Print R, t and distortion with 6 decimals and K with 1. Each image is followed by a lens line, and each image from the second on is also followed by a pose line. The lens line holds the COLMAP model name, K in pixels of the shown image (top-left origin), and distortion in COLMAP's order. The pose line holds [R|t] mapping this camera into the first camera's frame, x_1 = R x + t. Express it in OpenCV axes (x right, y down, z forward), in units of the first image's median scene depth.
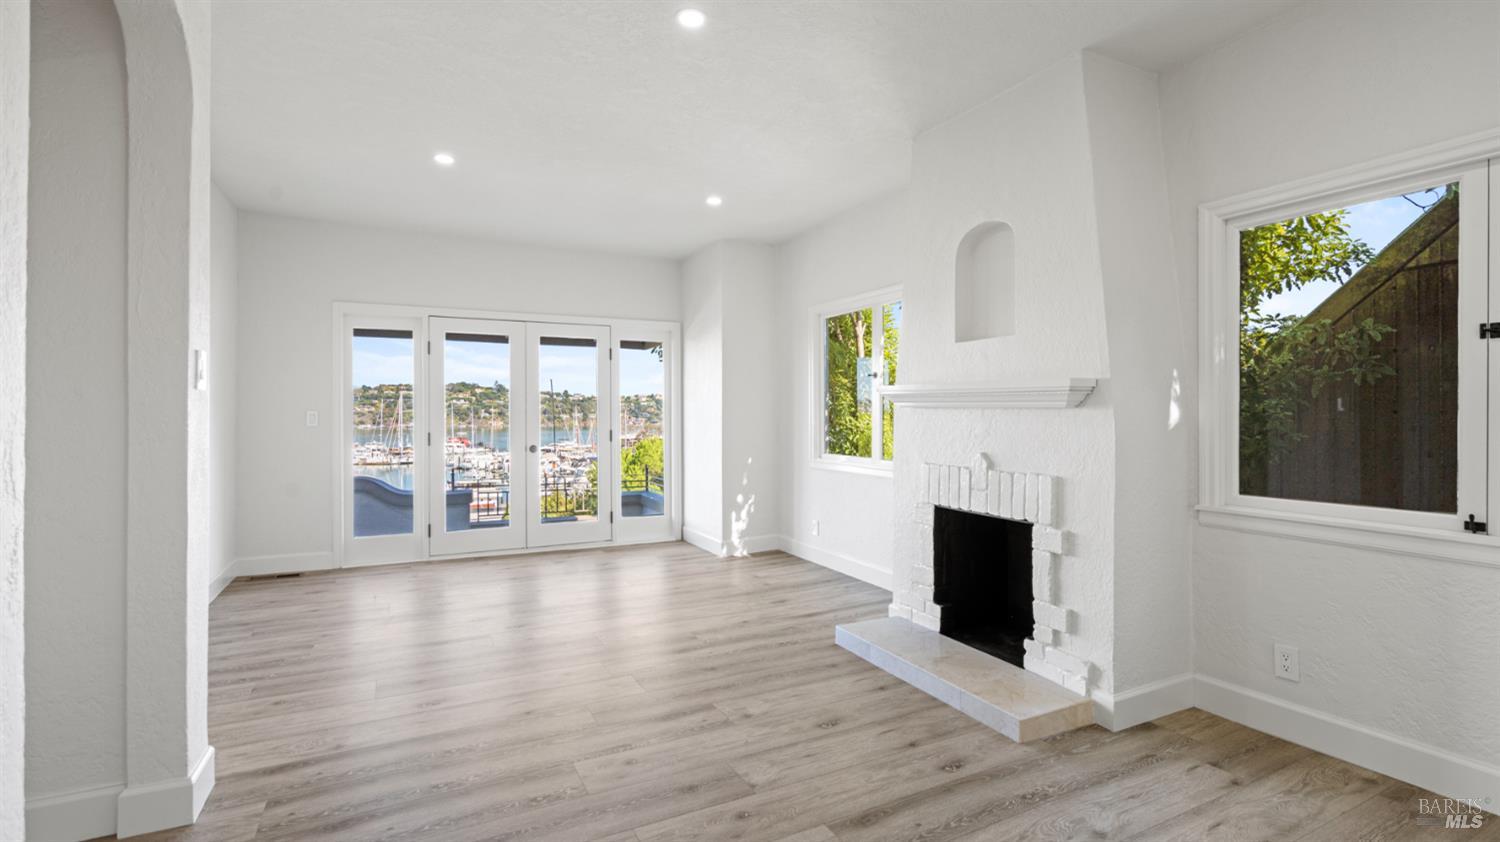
lens RADIAL K [[676.2, 0, 750.0], [0, 676.2, 421.0], [0, 0, 1]] dist [-0.003852, 0.000114]
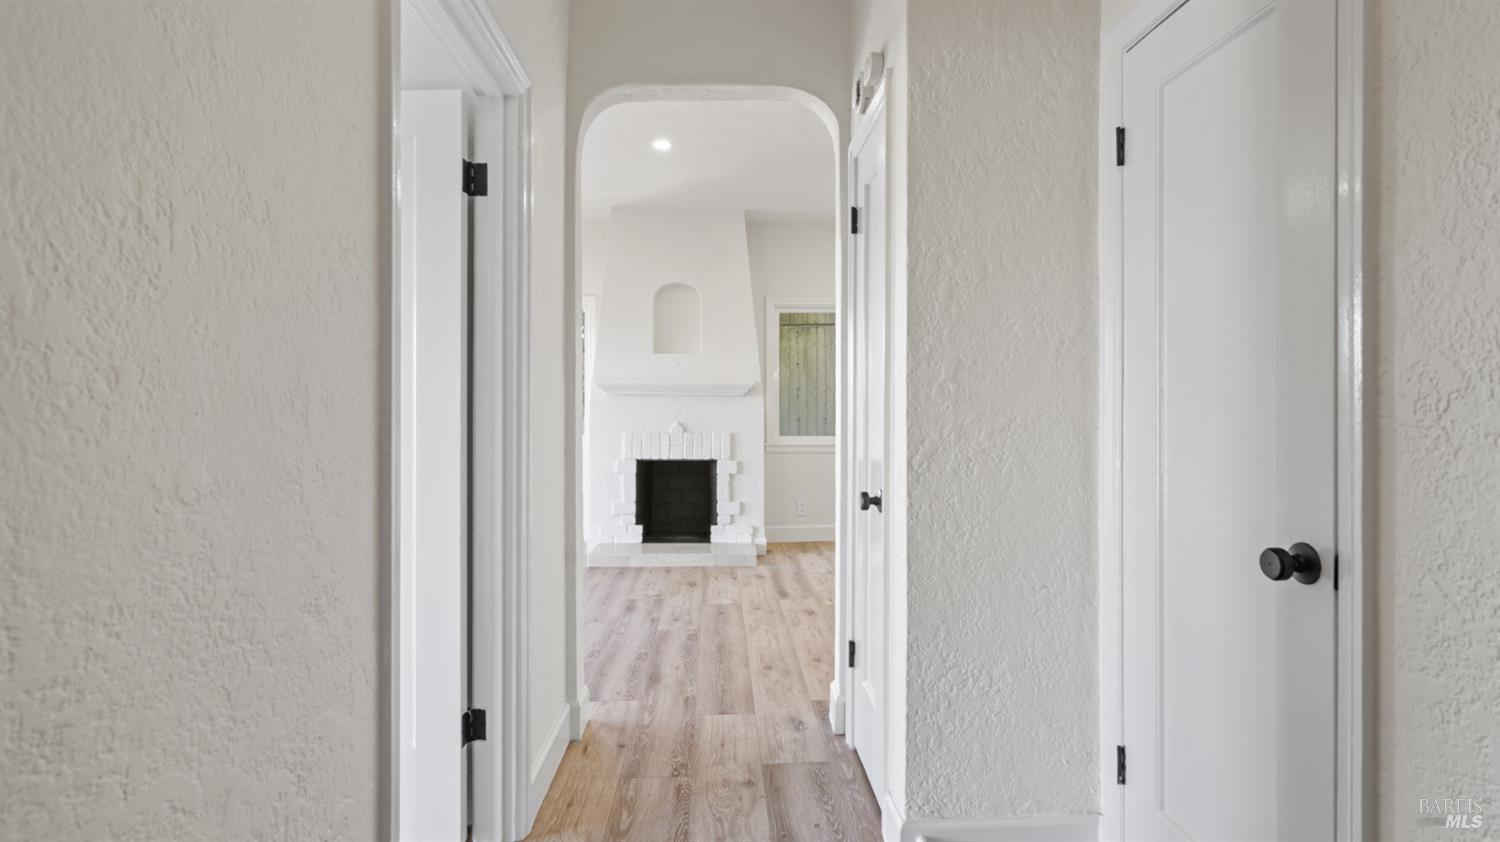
lens RADIAL K [[751.0, 0, 752.3], [0, 751.0, 395.8], [0, 0, 1]] dist [0.000107, 0.000072]
pose [[0.419831, 0.000974, 0.907602, -1.064088], [0.008780, 0.999948, -0.005135, -0.006618], [-0.907560, 0.010125, 0.419801, 0.056124]]
